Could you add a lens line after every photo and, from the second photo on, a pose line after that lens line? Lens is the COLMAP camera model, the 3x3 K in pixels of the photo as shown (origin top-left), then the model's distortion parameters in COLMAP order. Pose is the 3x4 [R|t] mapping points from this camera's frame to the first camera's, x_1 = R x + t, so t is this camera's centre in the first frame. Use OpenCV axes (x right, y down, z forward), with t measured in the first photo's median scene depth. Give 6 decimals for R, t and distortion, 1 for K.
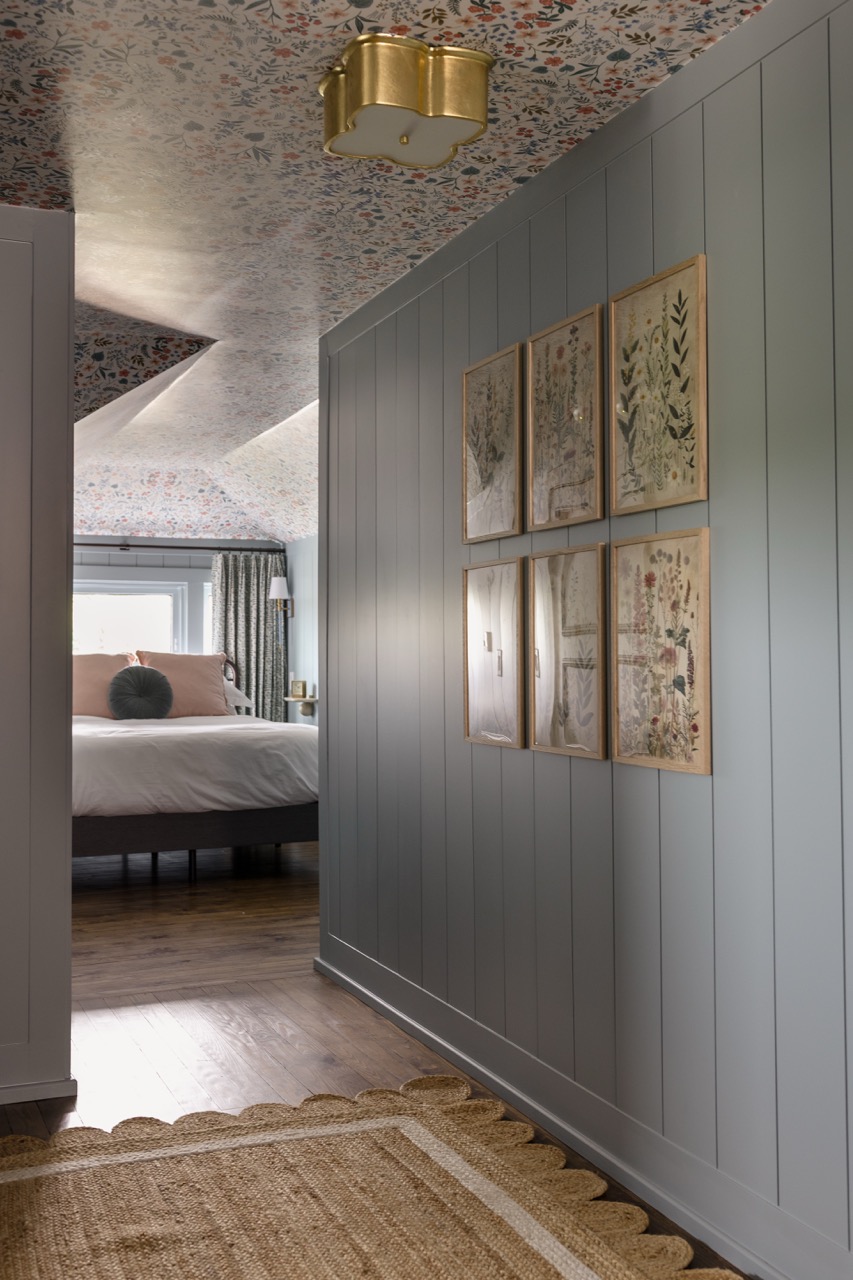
lens RADIAL K [[1301.1, 0, 425.8], [0, 1301.1, 639.7], [0, 0, 1]] dist [-0.022249, 0.000000]
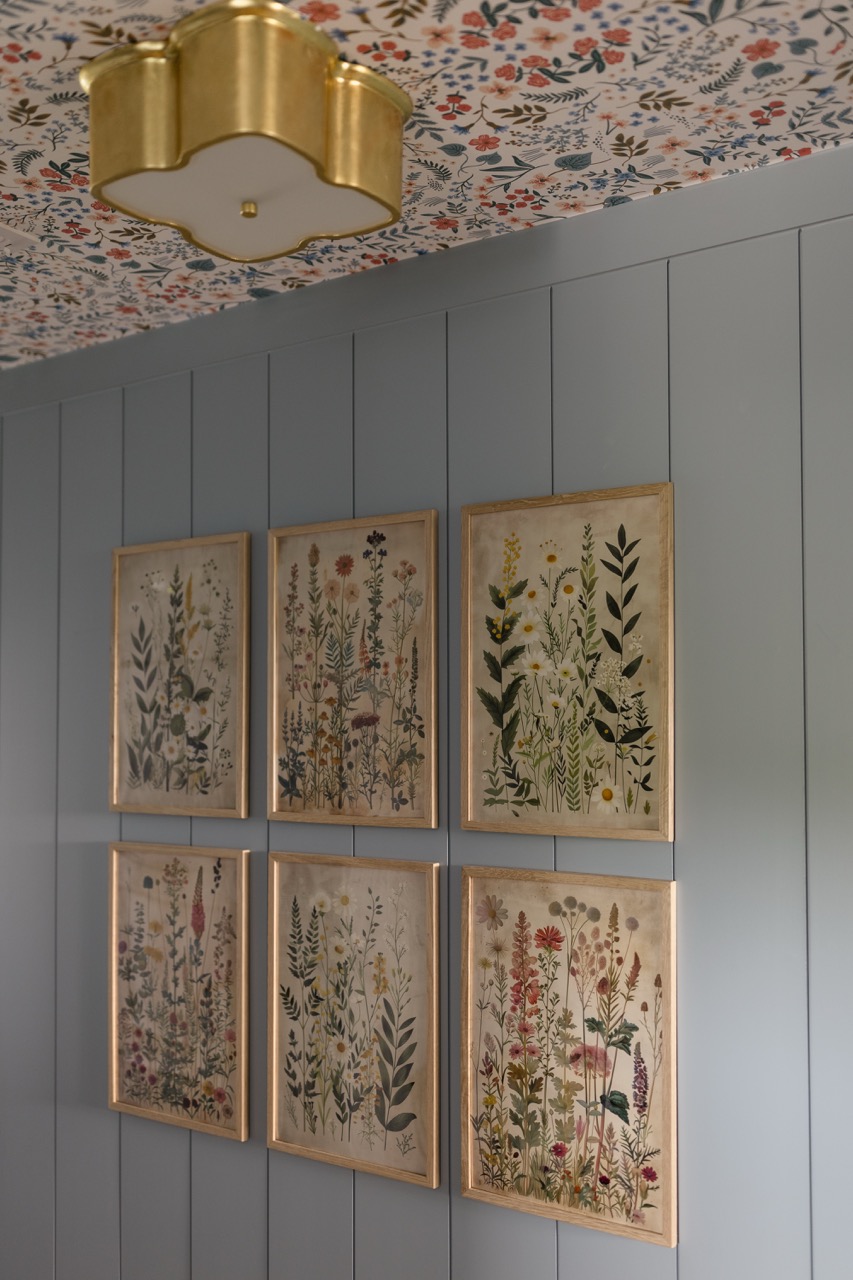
lens RADIAL K [[1183.3, 0, 411.2], [0, 1183.3, 672.6], [0, 0, 1]] dist [0.010357, -0.015405]
pose [[0.827969, 0.019420, 0.560438, -0.239906], [-0.012548, 0.999792, -0.016106, -0.176290], [-0.560634, 0.006303, 0.828040, 0.533013]]
